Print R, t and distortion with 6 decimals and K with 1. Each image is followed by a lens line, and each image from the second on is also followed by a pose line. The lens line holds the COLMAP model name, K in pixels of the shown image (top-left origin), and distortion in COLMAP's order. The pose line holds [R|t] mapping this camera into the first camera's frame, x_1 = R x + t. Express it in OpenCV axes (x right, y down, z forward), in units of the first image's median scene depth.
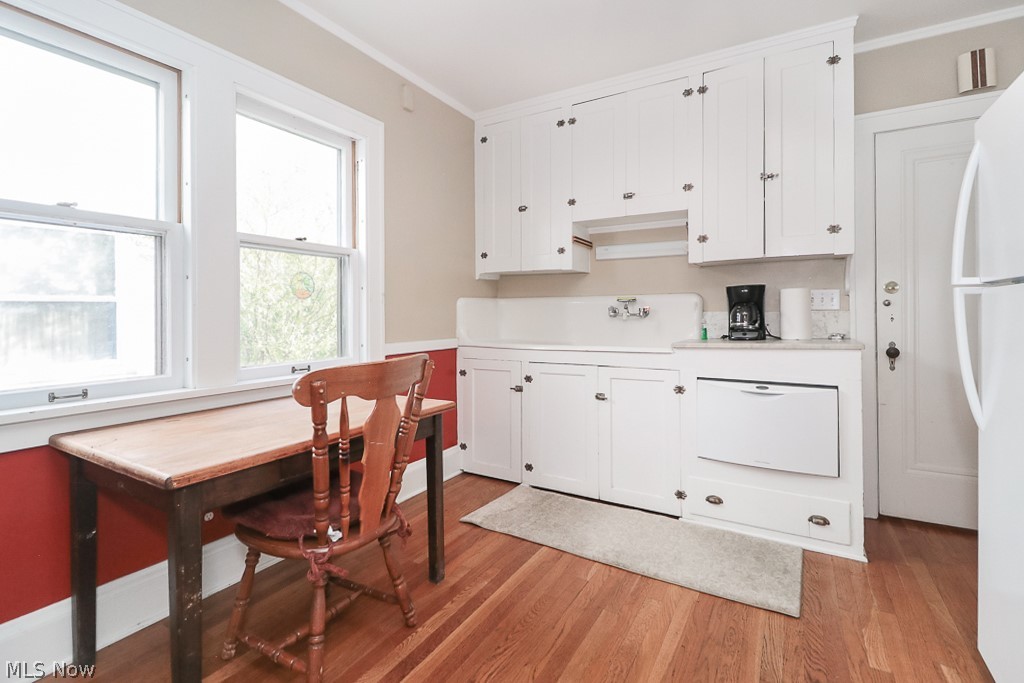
lens RADIAL K [[477.7, 0, 493.9], [0, 477.7, 315.1], [0, 0, 1]] dist [0.000588, -0.009424]
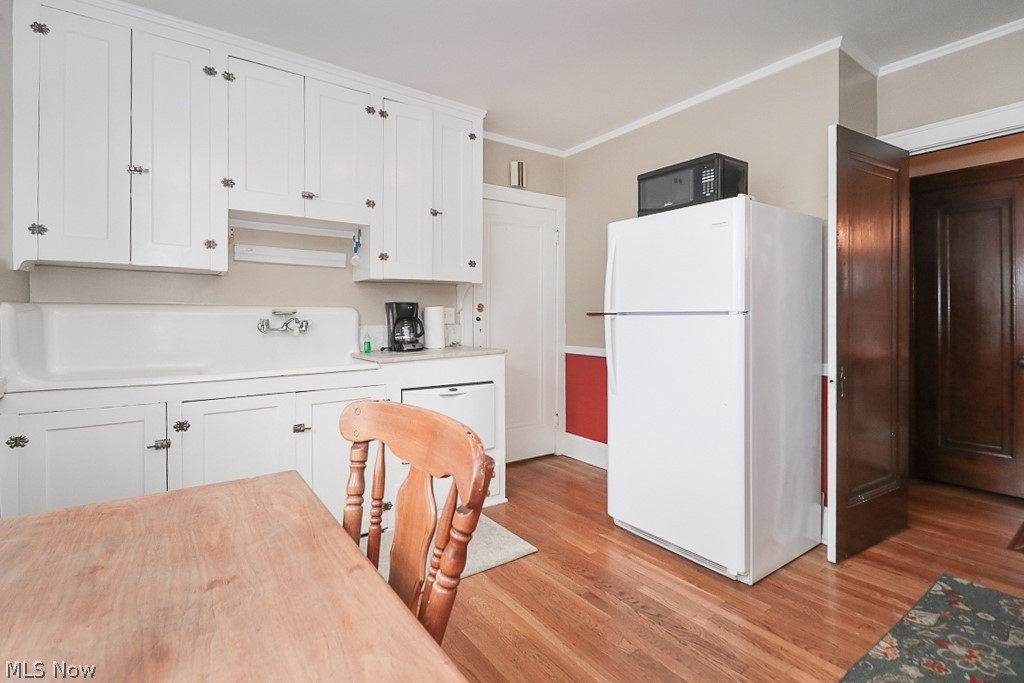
lens RADIAL K [[480.5, 0, 509.0], [0, 480.5, 321.3], [0, 0, 1]] dist [-0.000141, -0.000262]
pose [[0.389413, -0.001825, 0.921062, -0.420848], [0.002994, 0.999995, 0.000715, -0.017629], [-0.921059, 0.002479, 0.389416, 0.334020]]
